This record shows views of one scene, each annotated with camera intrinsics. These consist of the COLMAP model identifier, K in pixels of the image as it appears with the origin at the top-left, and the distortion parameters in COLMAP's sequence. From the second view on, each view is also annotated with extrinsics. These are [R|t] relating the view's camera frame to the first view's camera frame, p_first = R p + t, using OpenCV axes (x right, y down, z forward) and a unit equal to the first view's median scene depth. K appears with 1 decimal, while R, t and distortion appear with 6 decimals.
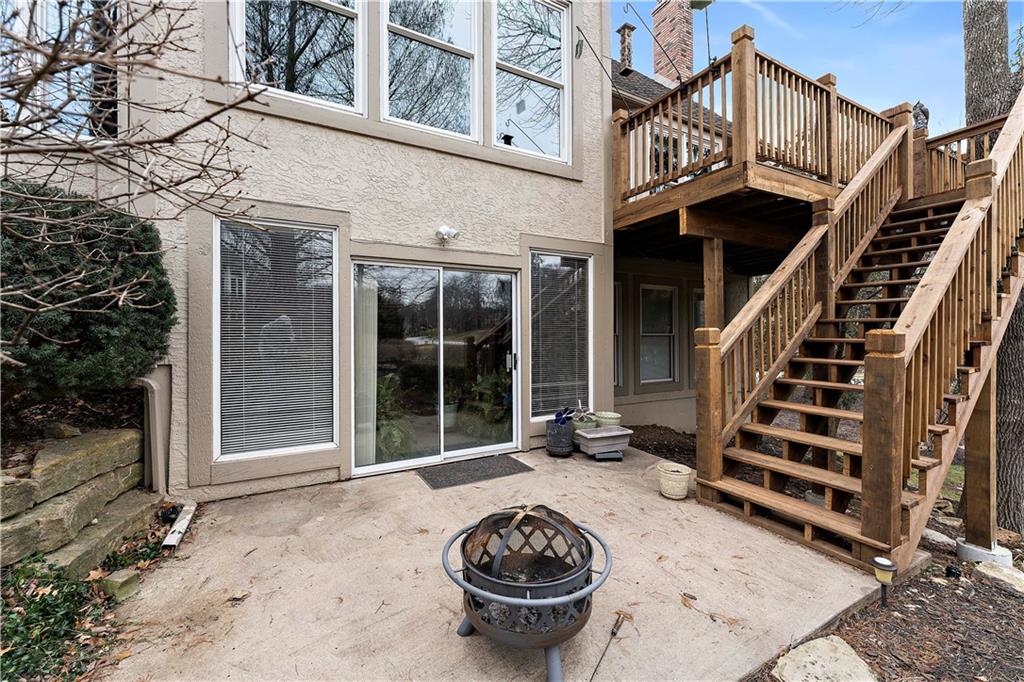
lens RADIAL K [[409.9, 0, 512.8], [0, 409.9, 334.1], [0, 0, 1]] dist [-0.001285, 0.000429]
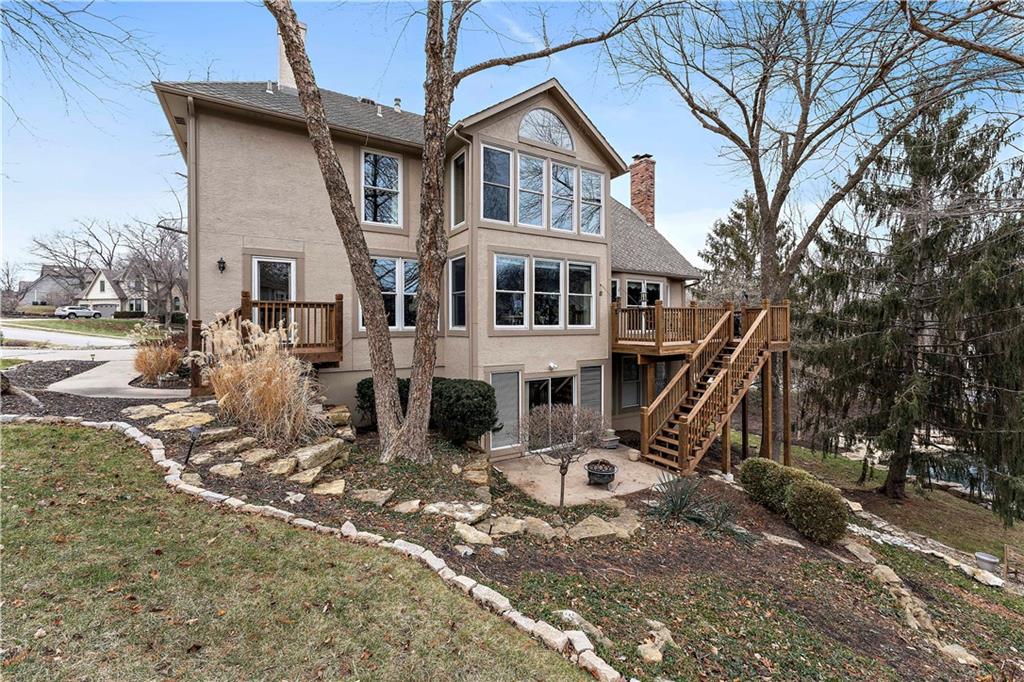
lens RADIAL K [[409.9, 0, 511.1], [0, 409.9, 324.5], [0, 0, 1]] dist [-0.001285, 0.000429]
pose [[0.998986, 0.003382, 0.044901, -0.634853], [-0.003473, 0.999992, 0.001948, -0.595763], [-0.044894, -0.002102, 0.998990, -1.924162]]
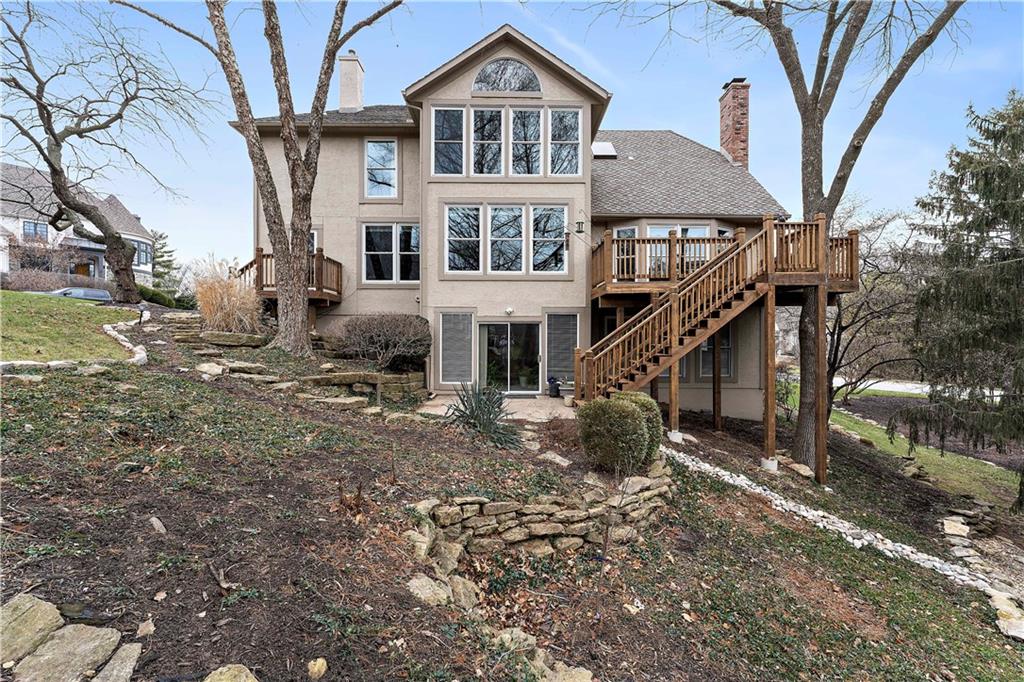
lens RADIAL K [[409.9, 0, 510.2], [0, 409.9, 339.1], [0, 0, 1]] dist [-0.001285, 0.000429]
pose [[0.884535, 0.009342, -0.466381, 1.272103], [-0.005718, 0.999941, 0.009185, -0.091742], [0.466440, -0.005457, 0.884536, -1.615907]]
